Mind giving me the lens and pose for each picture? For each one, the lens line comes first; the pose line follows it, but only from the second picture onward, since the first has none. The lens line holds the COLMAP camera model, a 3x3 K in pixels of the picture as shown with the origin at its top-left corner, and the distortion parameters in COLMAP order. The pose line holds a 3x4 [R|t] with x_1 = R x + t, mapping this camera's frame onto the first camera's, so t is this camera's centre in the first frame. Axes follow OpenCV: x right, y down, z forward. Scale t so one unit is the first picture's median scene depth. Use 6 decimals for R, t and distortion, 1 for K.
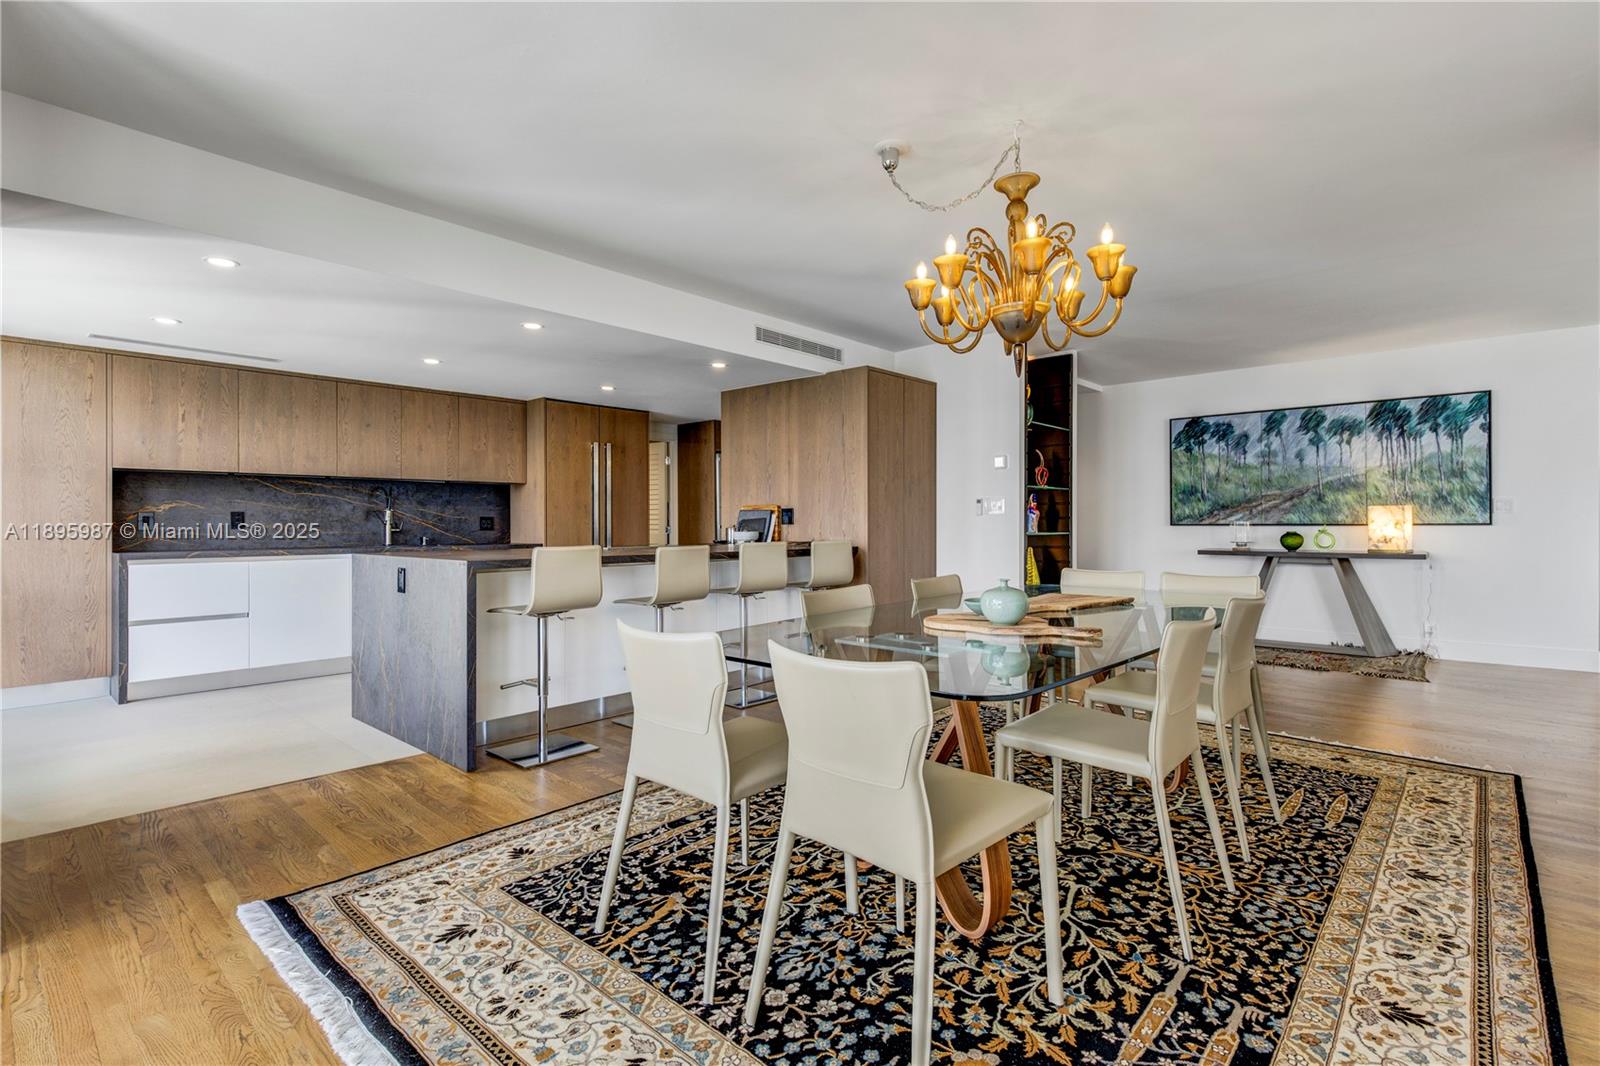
lens RADIAL K [[732.8, 0, 812.5], [0, 732.8, 524.2], [0, 0, 1]] dist [0.003201, 0.000898]
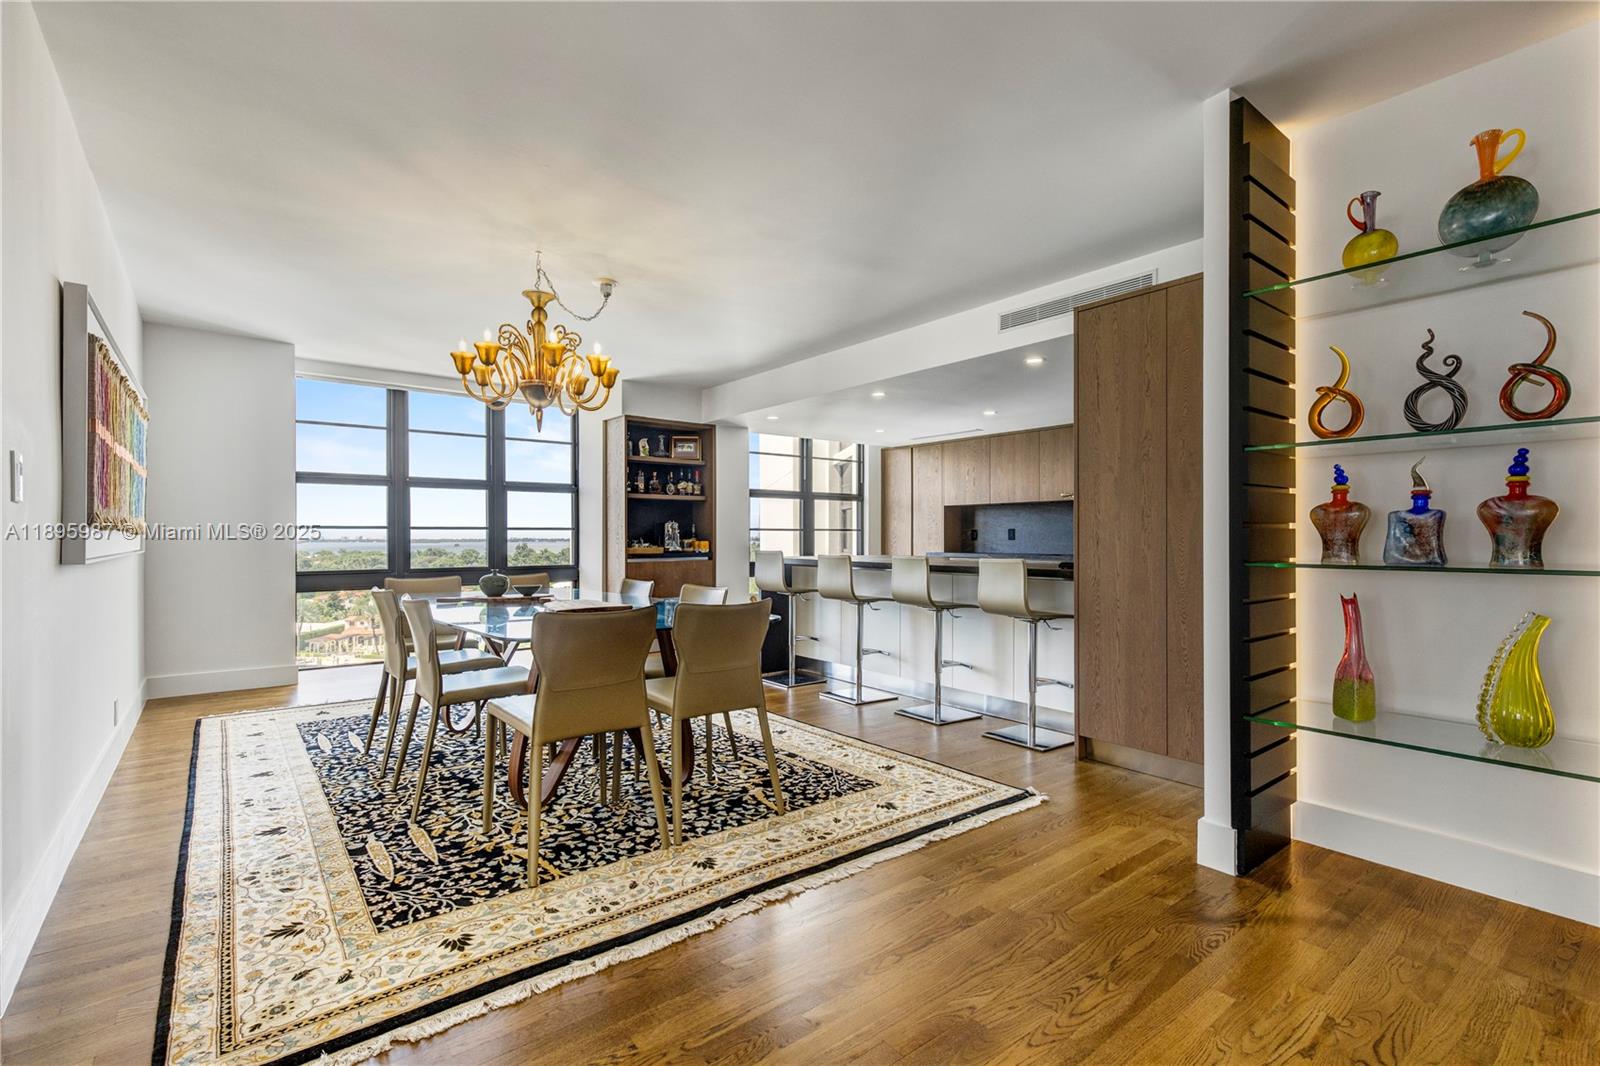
lens RADIAL K [[732.8, 0, 811.4], [0, 732.8, 536.2], [0, 0, 1]] dist [0.003201, 0.000898]
pose [[-0.157373, -0.001084, -0.987539, 1.648623], [-0.004339, 0.999991, -0.000407, -0.002532], [0.987530, 0.004221, -0.157376, 1.803981]]
